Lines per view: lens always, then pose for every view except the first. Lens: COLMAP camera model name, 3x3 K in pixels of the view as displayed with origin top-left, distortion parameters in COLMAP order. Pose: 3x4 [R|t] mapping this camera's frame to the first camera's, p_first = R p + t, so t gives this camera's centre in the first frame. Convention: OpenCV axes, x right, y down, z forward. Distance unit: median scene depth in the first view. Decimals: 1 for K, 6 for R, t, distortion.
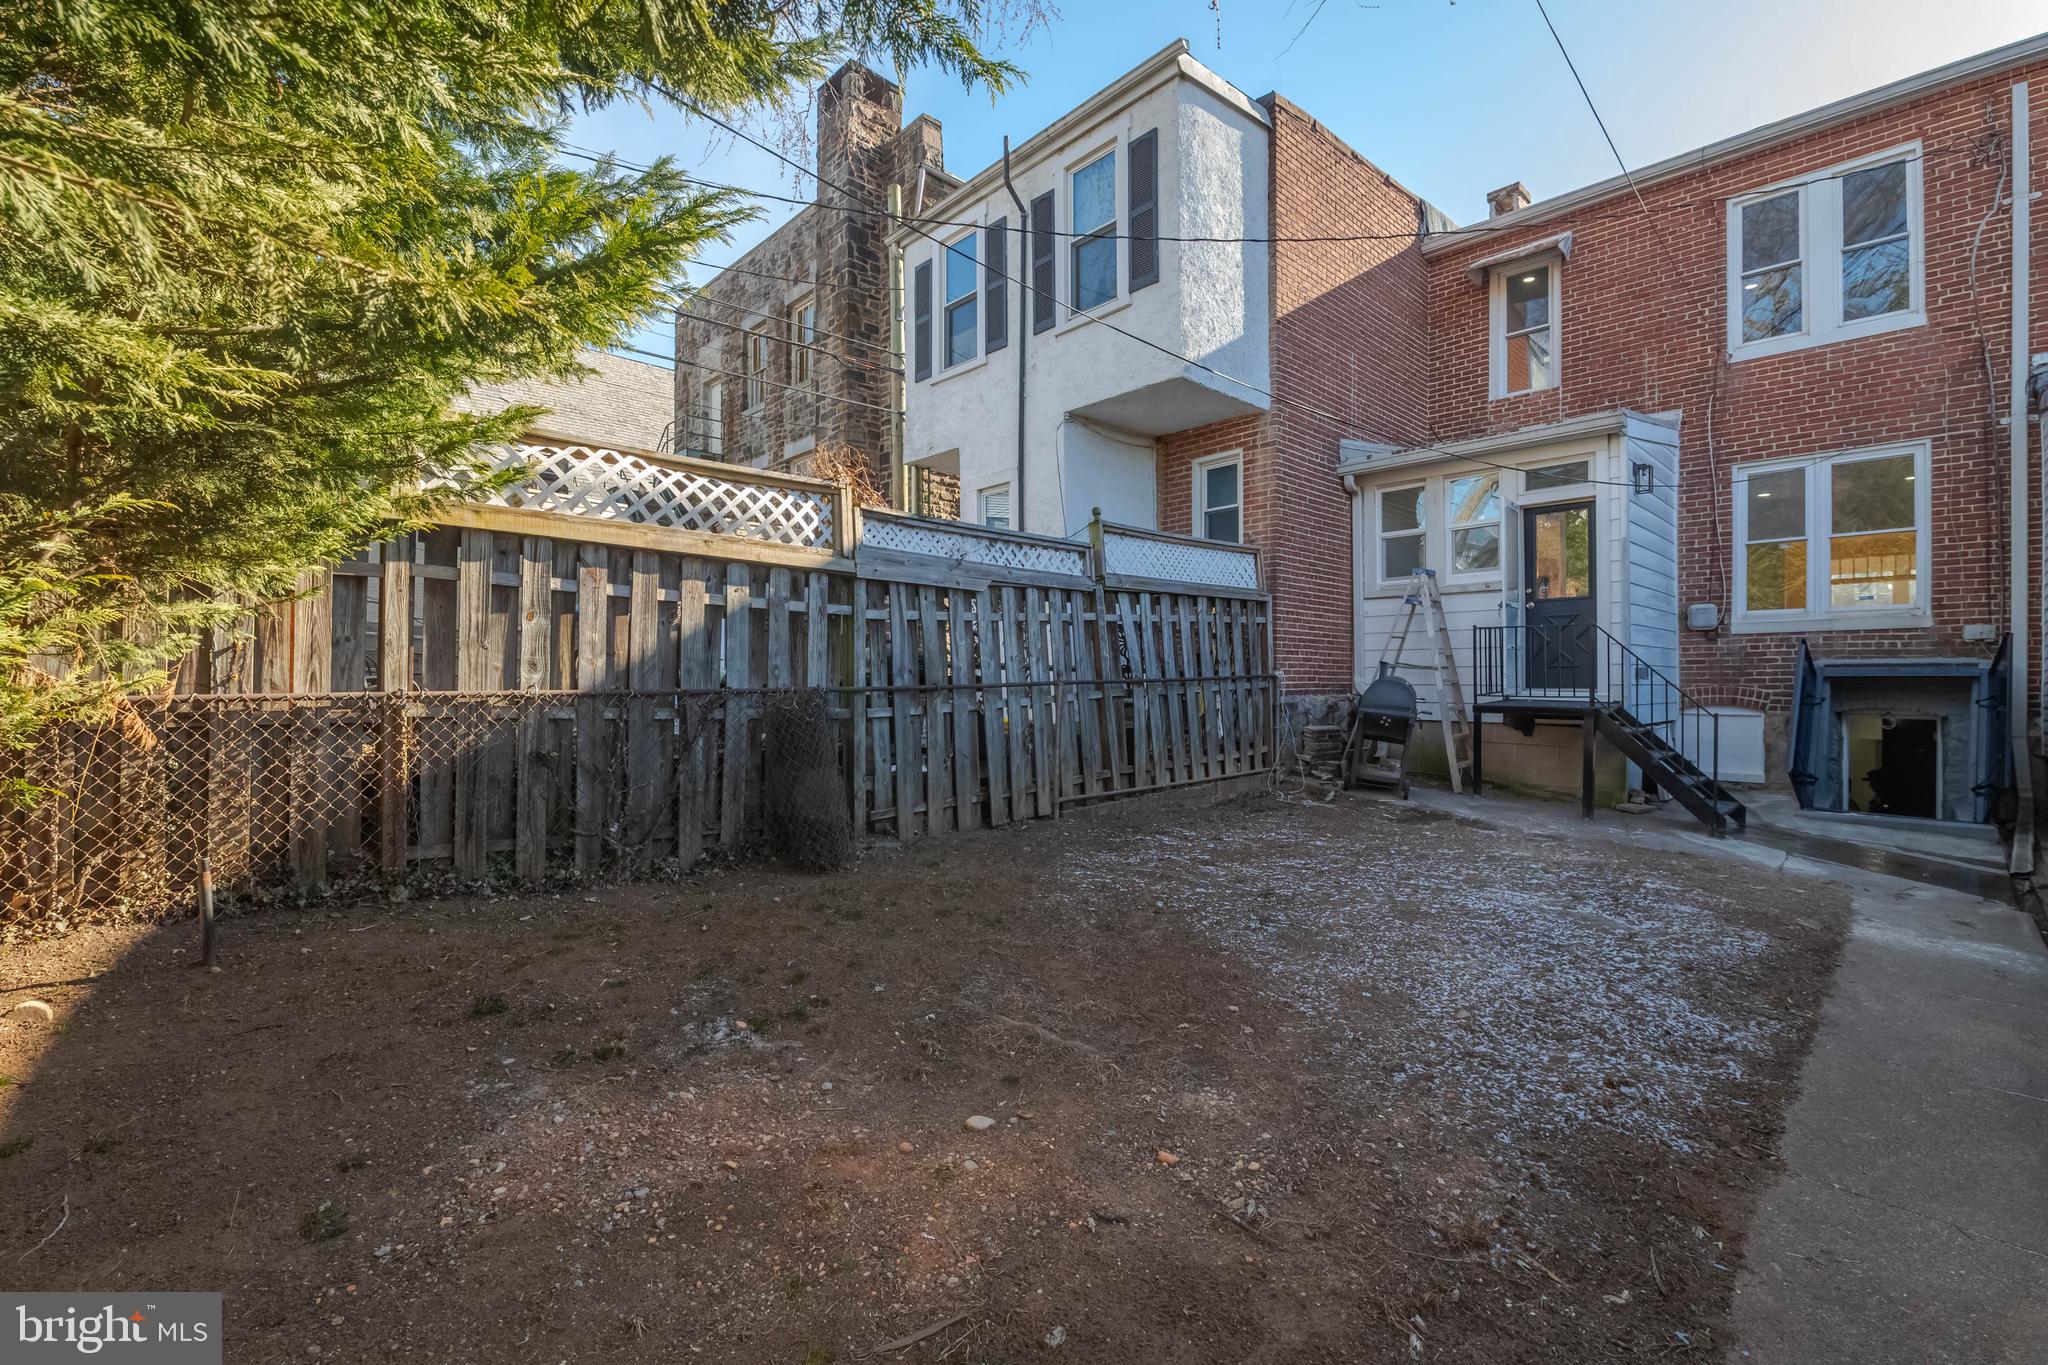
lens RADIAL K [[934.2, 0, 1031.2], [0, 934.2, 679.6], [0, 0, 1]] dist [-0.021967, -0.003870]
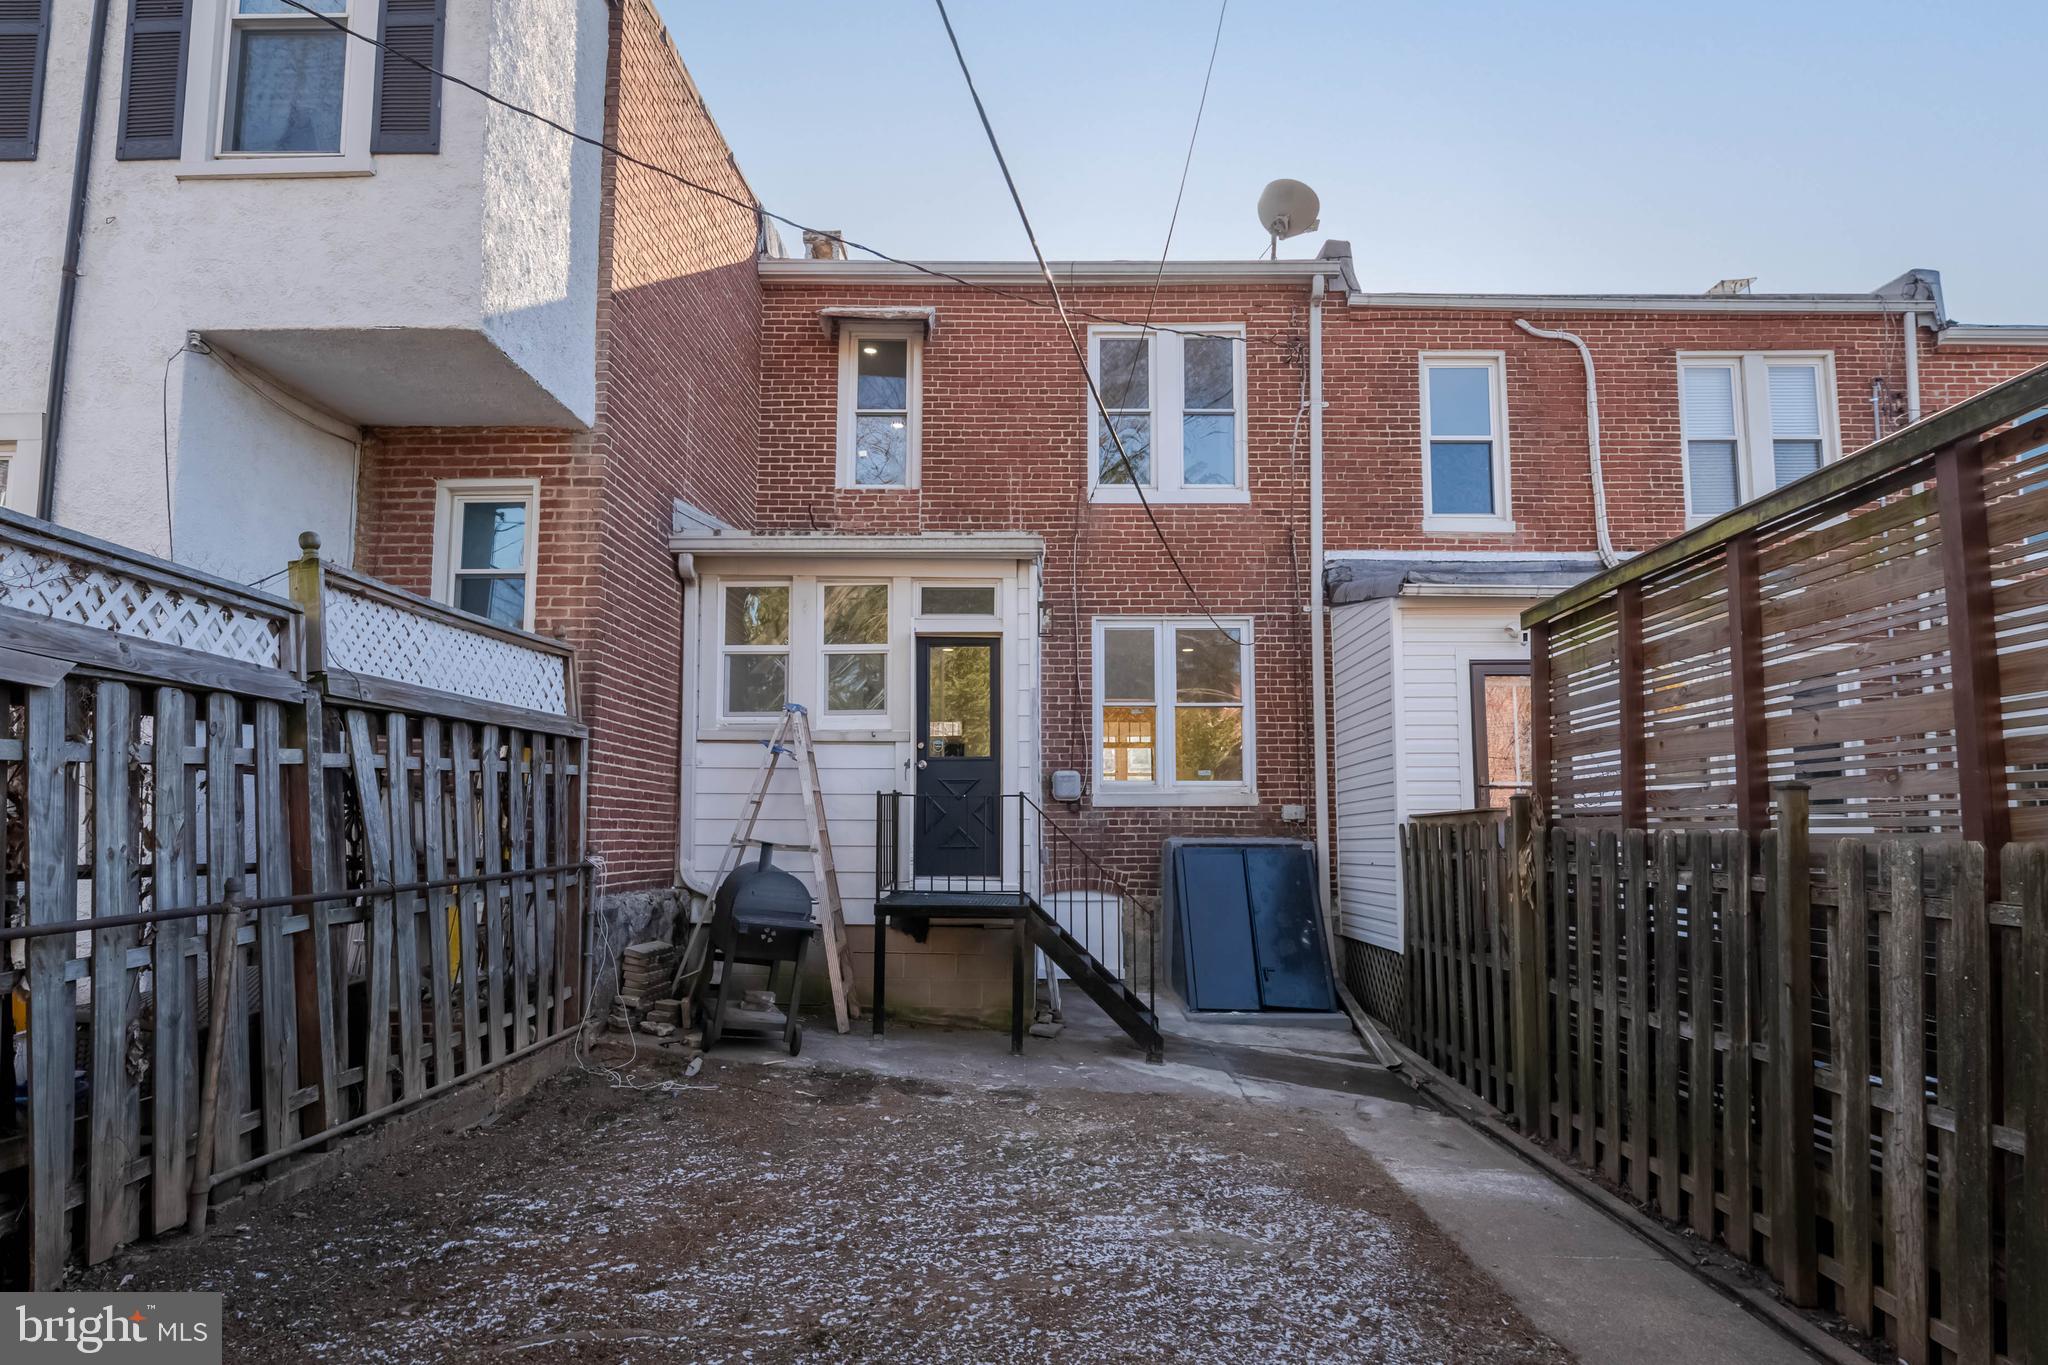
lens RADIAL K [[1178.9, 0, 1024.2], [0, 1178.9, 692.9], [0, 0, 1]] dist [-0.001498, -0.007218]
pose [[0.678796, 0.086467, 0.729219, -0.112218], [-0.007071, 0.993767, -0.111254, -0.033112], [-0.734293, 0.070363, 0.675176, 0.297590]]
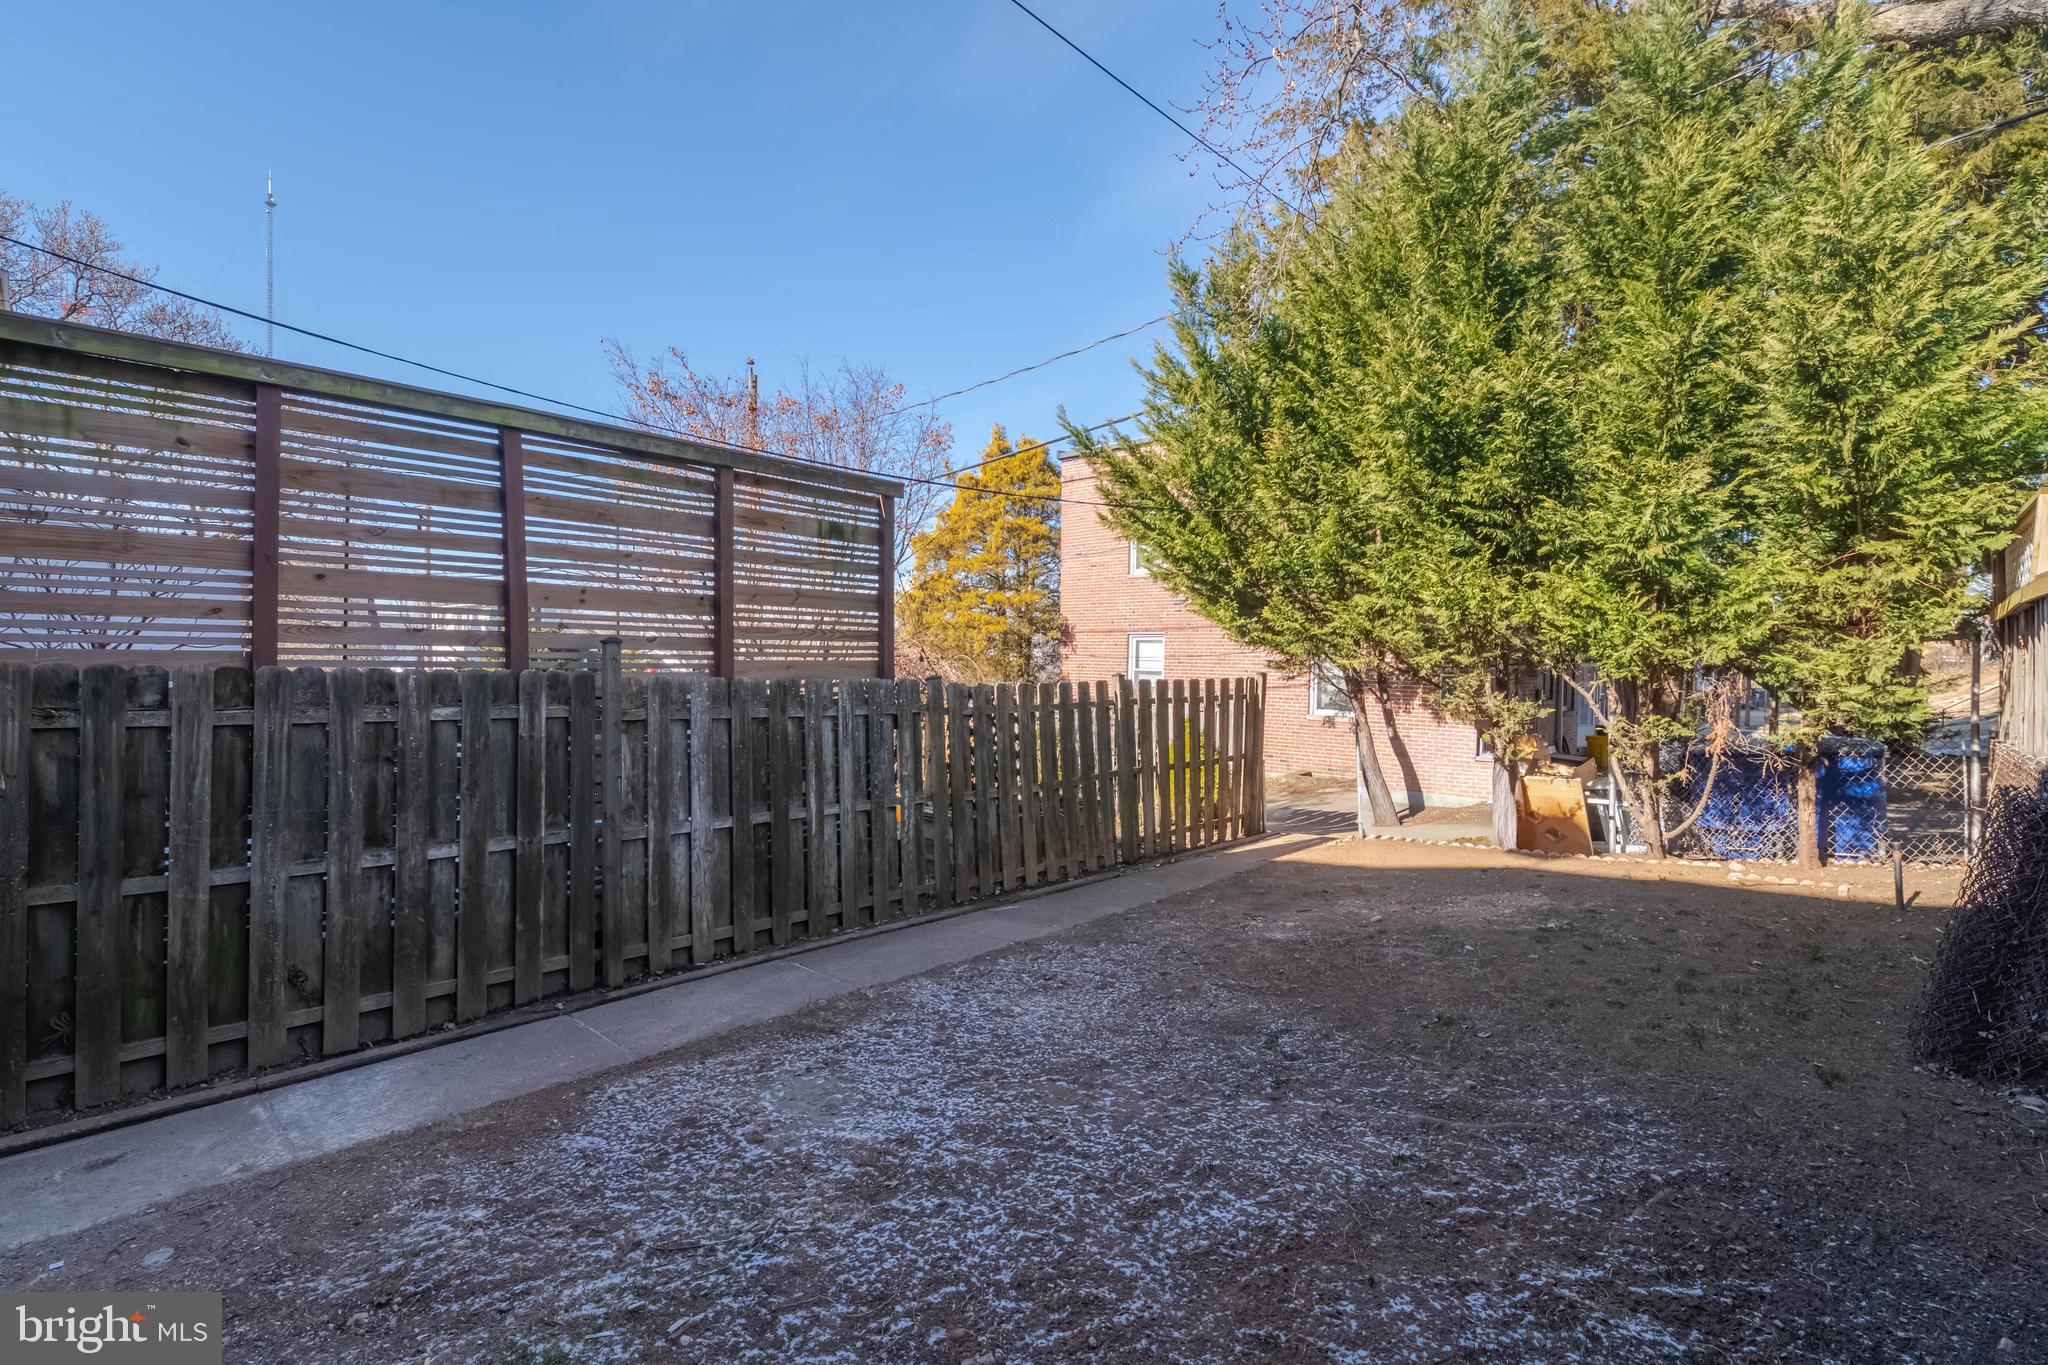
lens RADIAL K [[902.8, 0, 1040.5], [0, 902.8, 676.5], [0, 0, 1]] dist [-0.012270, -0.000783]
pose [[-0.993884, -0.015818, -0.109290, 0.354237], [-0.016735, 0.999832, 0.007480, -0.039501], [0.109153, 0.009263, -0.993982, 1.107309]]
